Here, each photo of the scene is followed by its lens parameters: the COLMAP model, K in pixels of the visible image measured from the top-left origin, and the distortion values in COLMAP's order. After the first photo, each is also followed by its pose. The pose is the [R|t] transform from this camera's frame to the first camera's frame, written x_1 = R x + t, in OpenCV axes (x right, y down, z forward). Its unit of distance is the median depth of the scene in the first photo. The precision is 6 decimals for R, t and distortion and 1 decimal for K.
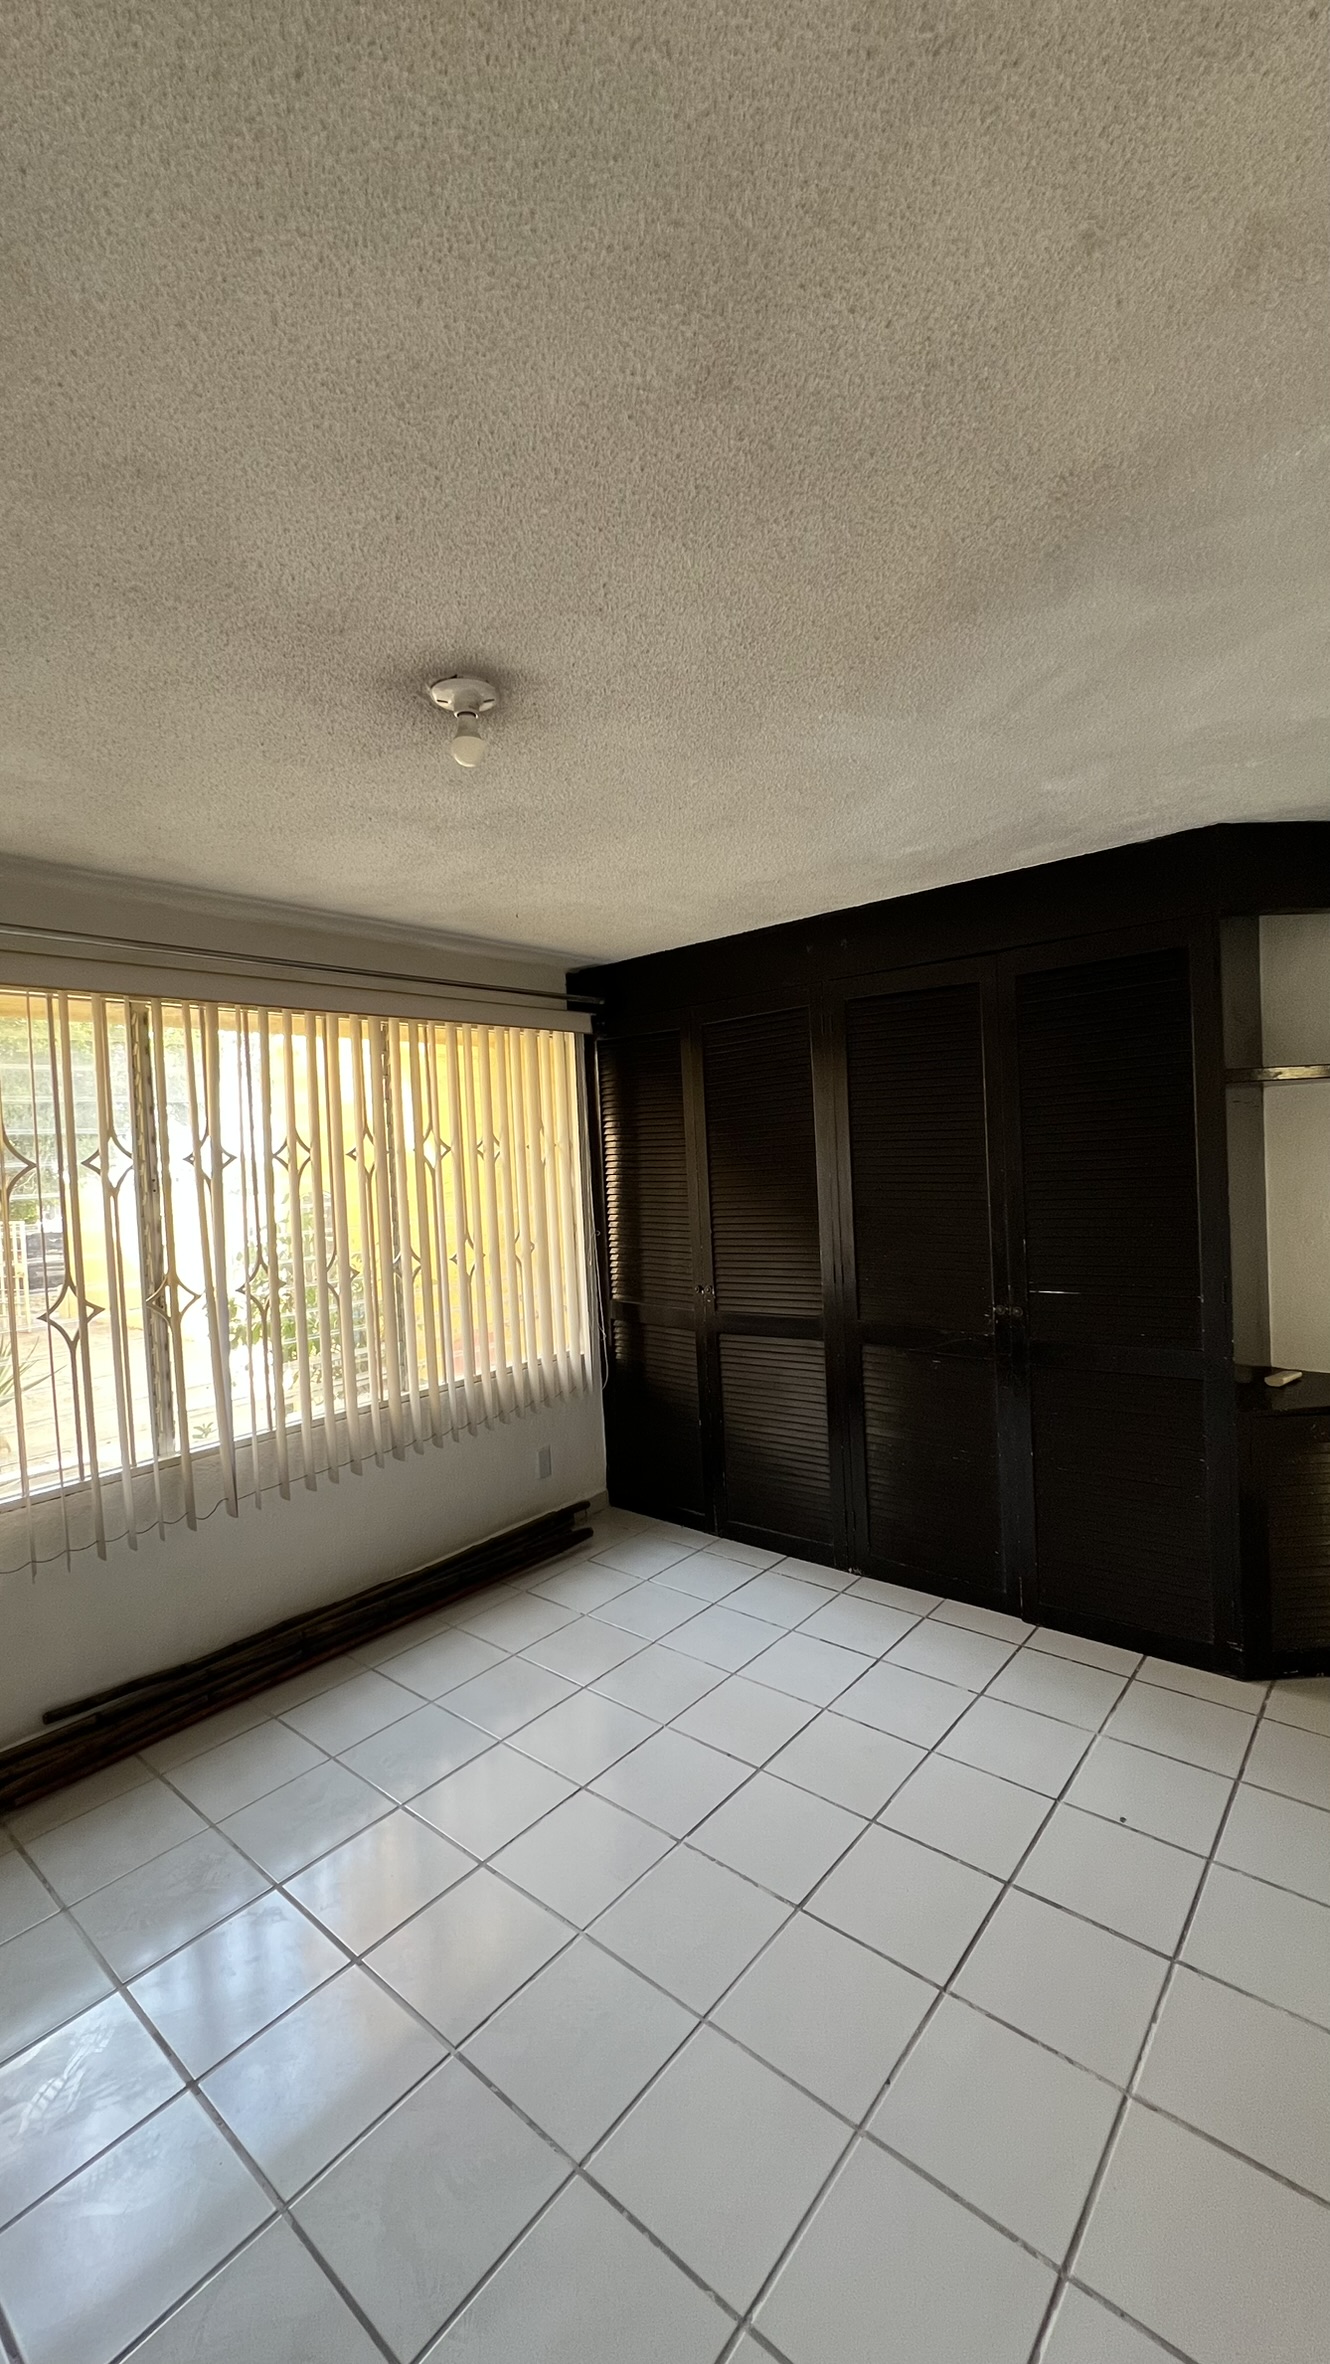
lens RADIAL K [[946.4, 0, 679.0], [0, 946.4, 1180.5], [0, 0, 1]] dist [-0.003860, 0.000872]
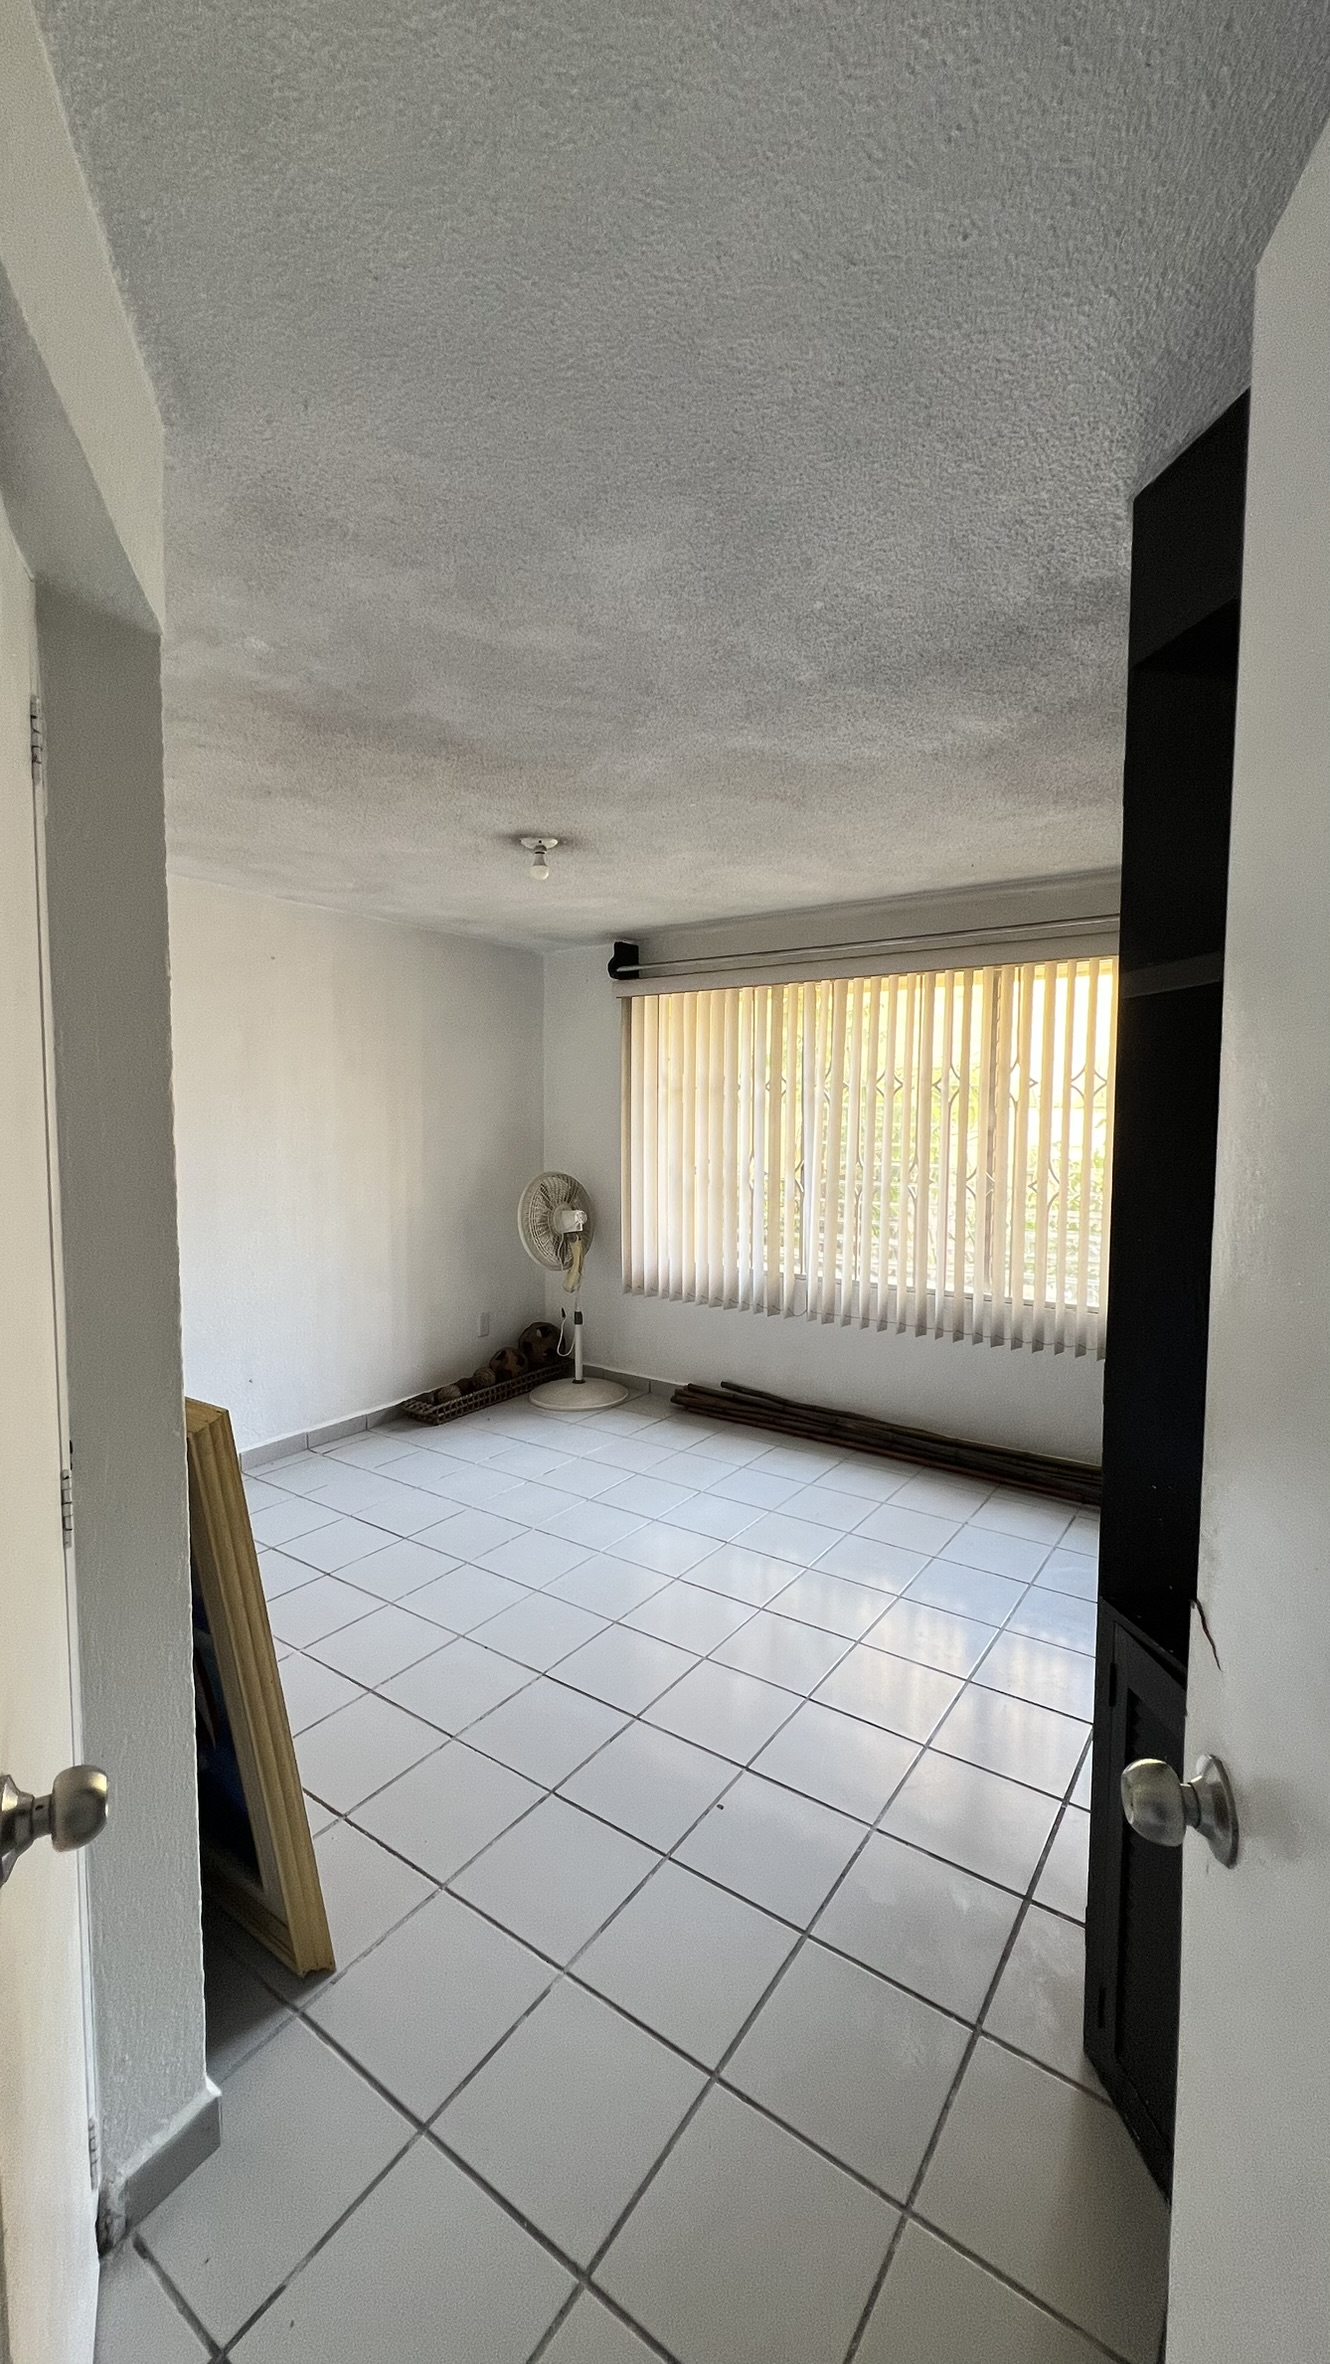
lens RADIAL K [[950.9, 0, 664.1], [0, 950.9, 1181.1], [0, 0, 1]] dist [-0.001489, -0.000644]
pose [[0.086352, 0.126791, -0.988164, 1.065029], [-0.039089, 0.991536, 0.123807, -0.053193], [0.995498, 0.027936, 0.090578, 0.667000]]
